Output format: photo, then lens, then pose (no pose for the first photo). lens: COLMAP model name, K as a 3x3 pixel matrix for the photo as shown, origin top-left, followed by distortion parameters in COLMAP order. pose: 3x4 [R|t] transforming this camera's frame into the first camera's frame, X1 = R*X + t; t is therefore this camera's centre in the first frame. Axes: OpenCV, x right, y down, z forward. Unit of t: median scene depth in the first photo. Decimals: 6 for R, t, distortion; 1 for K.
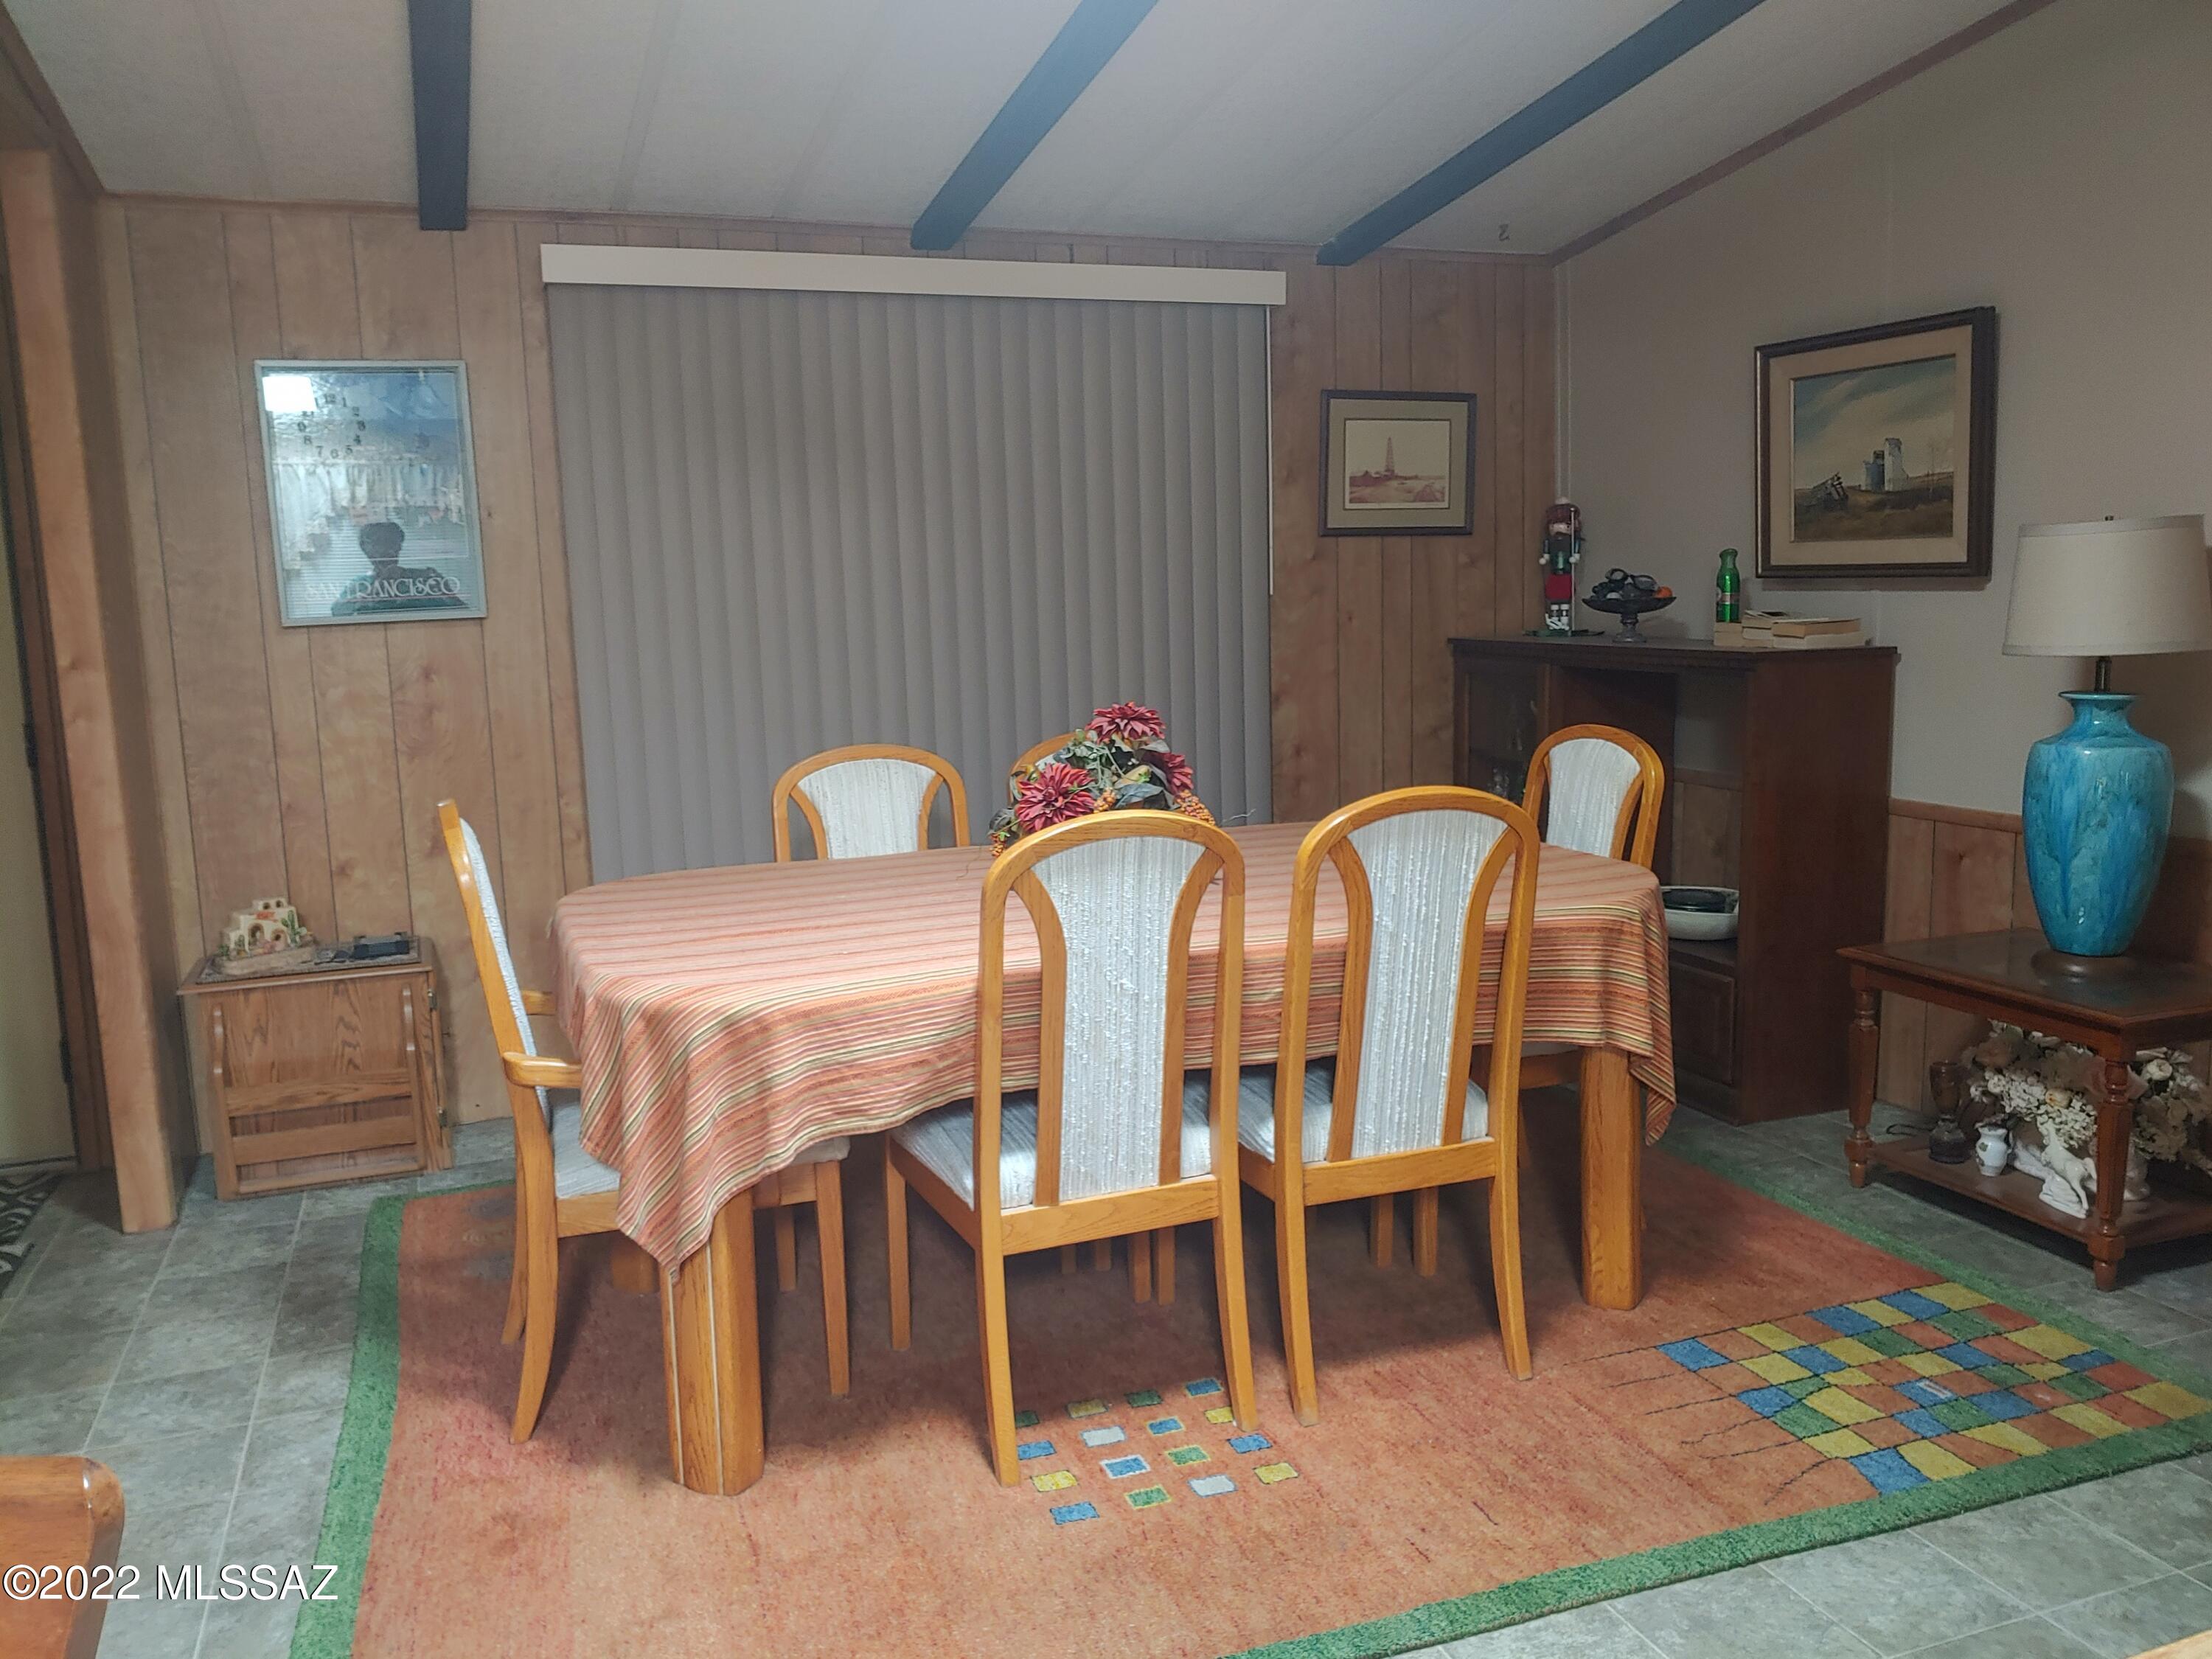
lens RADIAL K [[1747.2, 0, 1102.4], [0, 1747.2, 813.2], [0, 0, 1]] dist [0.003532, 0.001927]
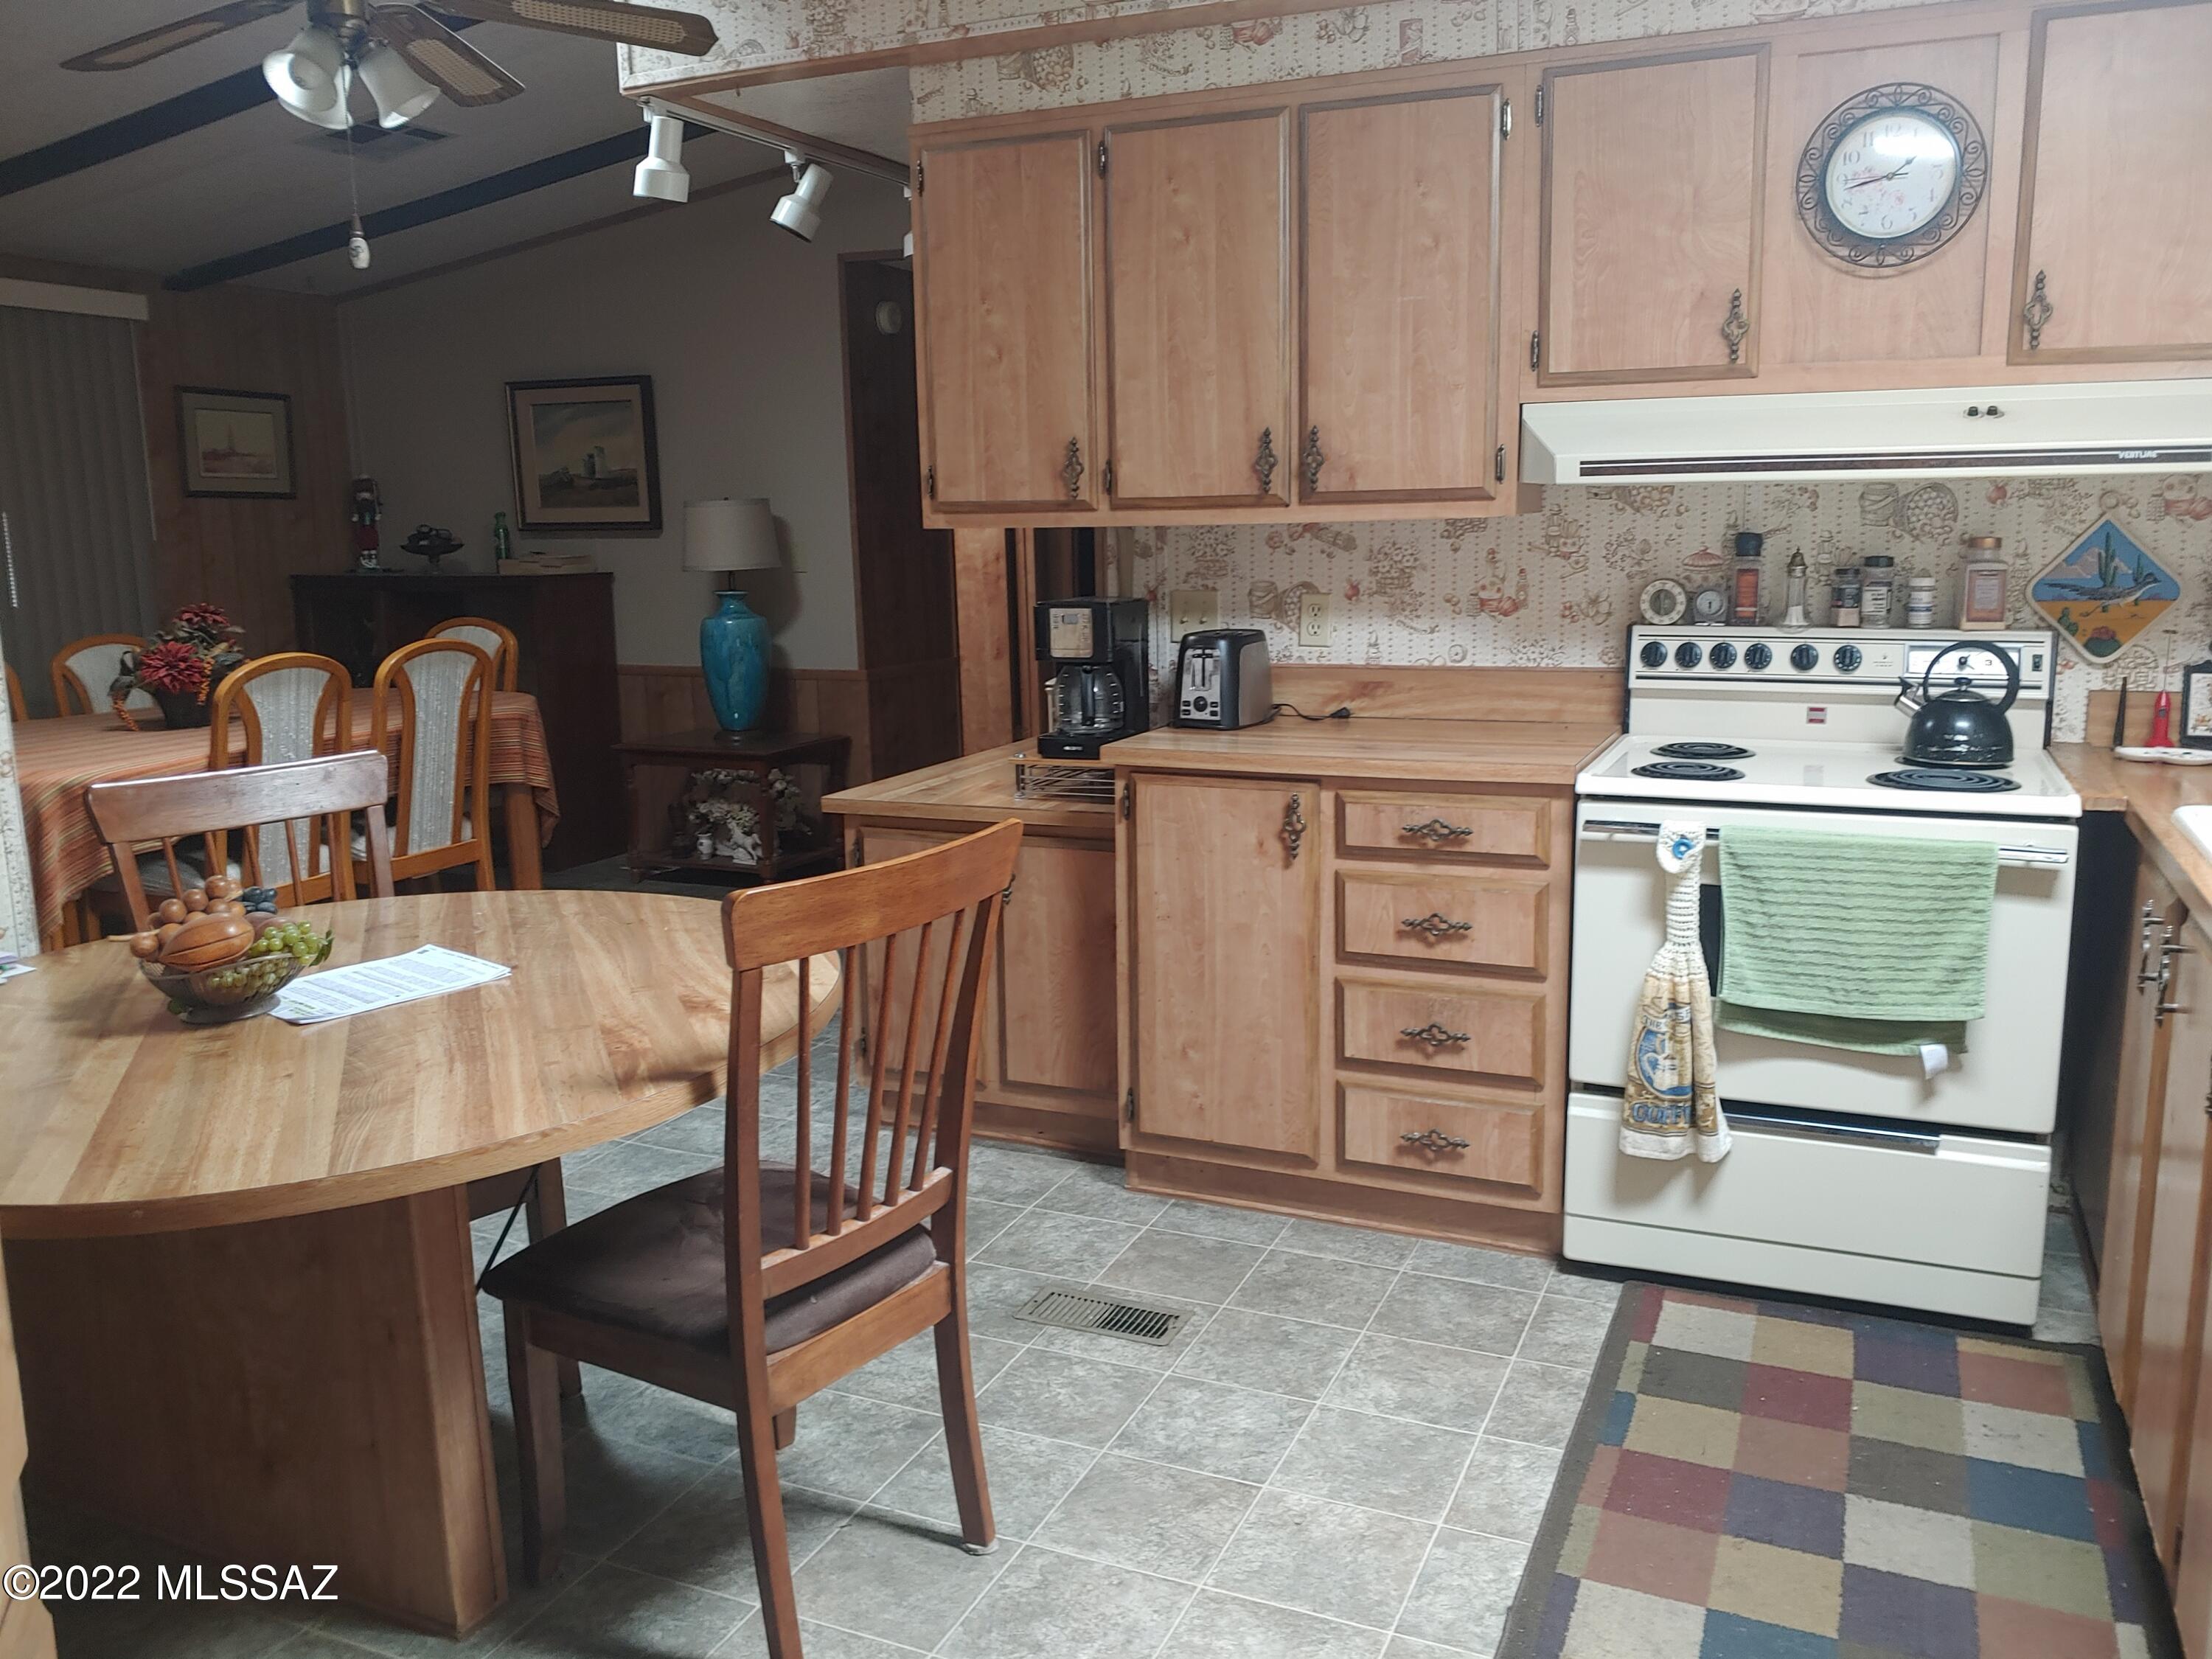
lens RADIAL K [[1747.2, 0, 1109.0], [0, 1747.2, 823.6], [0, 0, 1]] dist [0.003532, 0.001927]
pose [[0.707455, -0.106014, 0.698762, -0.371012], [0.092915, 0.994056, 0.056744, 0.085510], [-0.700624, 0.024782, 0.713100, -0.475135]]
